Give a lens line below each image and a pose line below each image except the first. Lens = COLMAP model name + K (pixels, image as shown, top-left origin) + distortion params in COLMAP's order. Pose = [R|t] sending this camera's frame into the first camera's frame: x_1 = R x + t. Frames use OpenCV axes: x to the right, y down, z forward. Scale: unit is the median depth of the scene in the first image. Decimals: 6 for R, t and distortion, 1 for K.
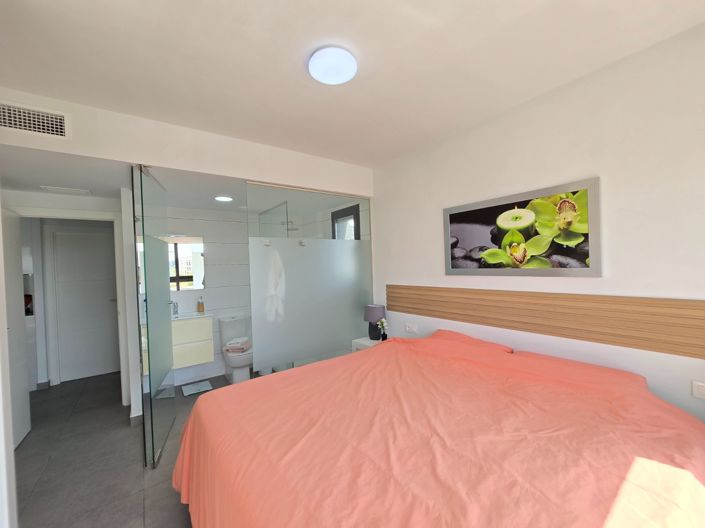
lens RADIAL K [[286.9, 0, 351.3], [0, 286.9, 267.6], [0, 0, 1]] dist [0.000656, 0.000171]
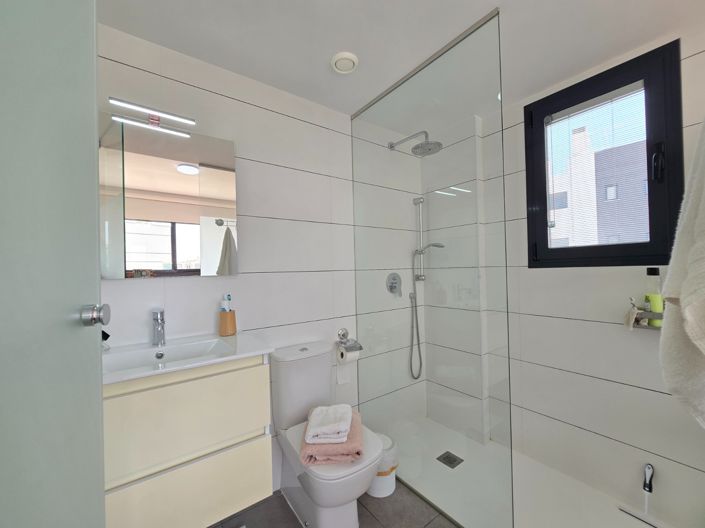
lens RADIAL K [[286.9, 0, 351.3], [0, 286.9, 267.6], [0, 0, 1]] dist [0.000656, 0.000171]
pose [[0.999970, 0.007775, -0.000559, -0.614037], [-0.007785, 0.999756, -0.020694, 0.118554], [0.000398, 0.020698, 0.999786, 1.052166]]
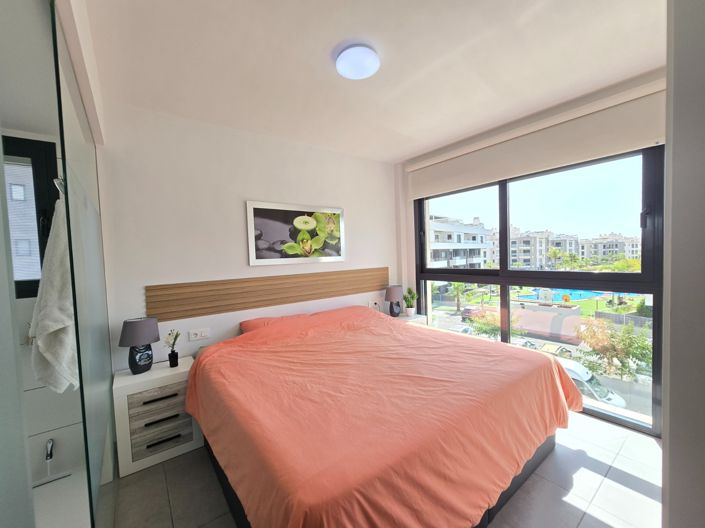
lens RADIAL K [[286.9, 0, 351.3], [0, 286.9, 267.6], [0, 0, 1]] dist [0.000656, 0.000171]
pose [[-0.012649, -0.011491, 0.999854, -0.832064], [0.048278, 0.998761, 0.012089, 0.045117], [-0.998754, 0.048424, -0.012079, 0.767414]]
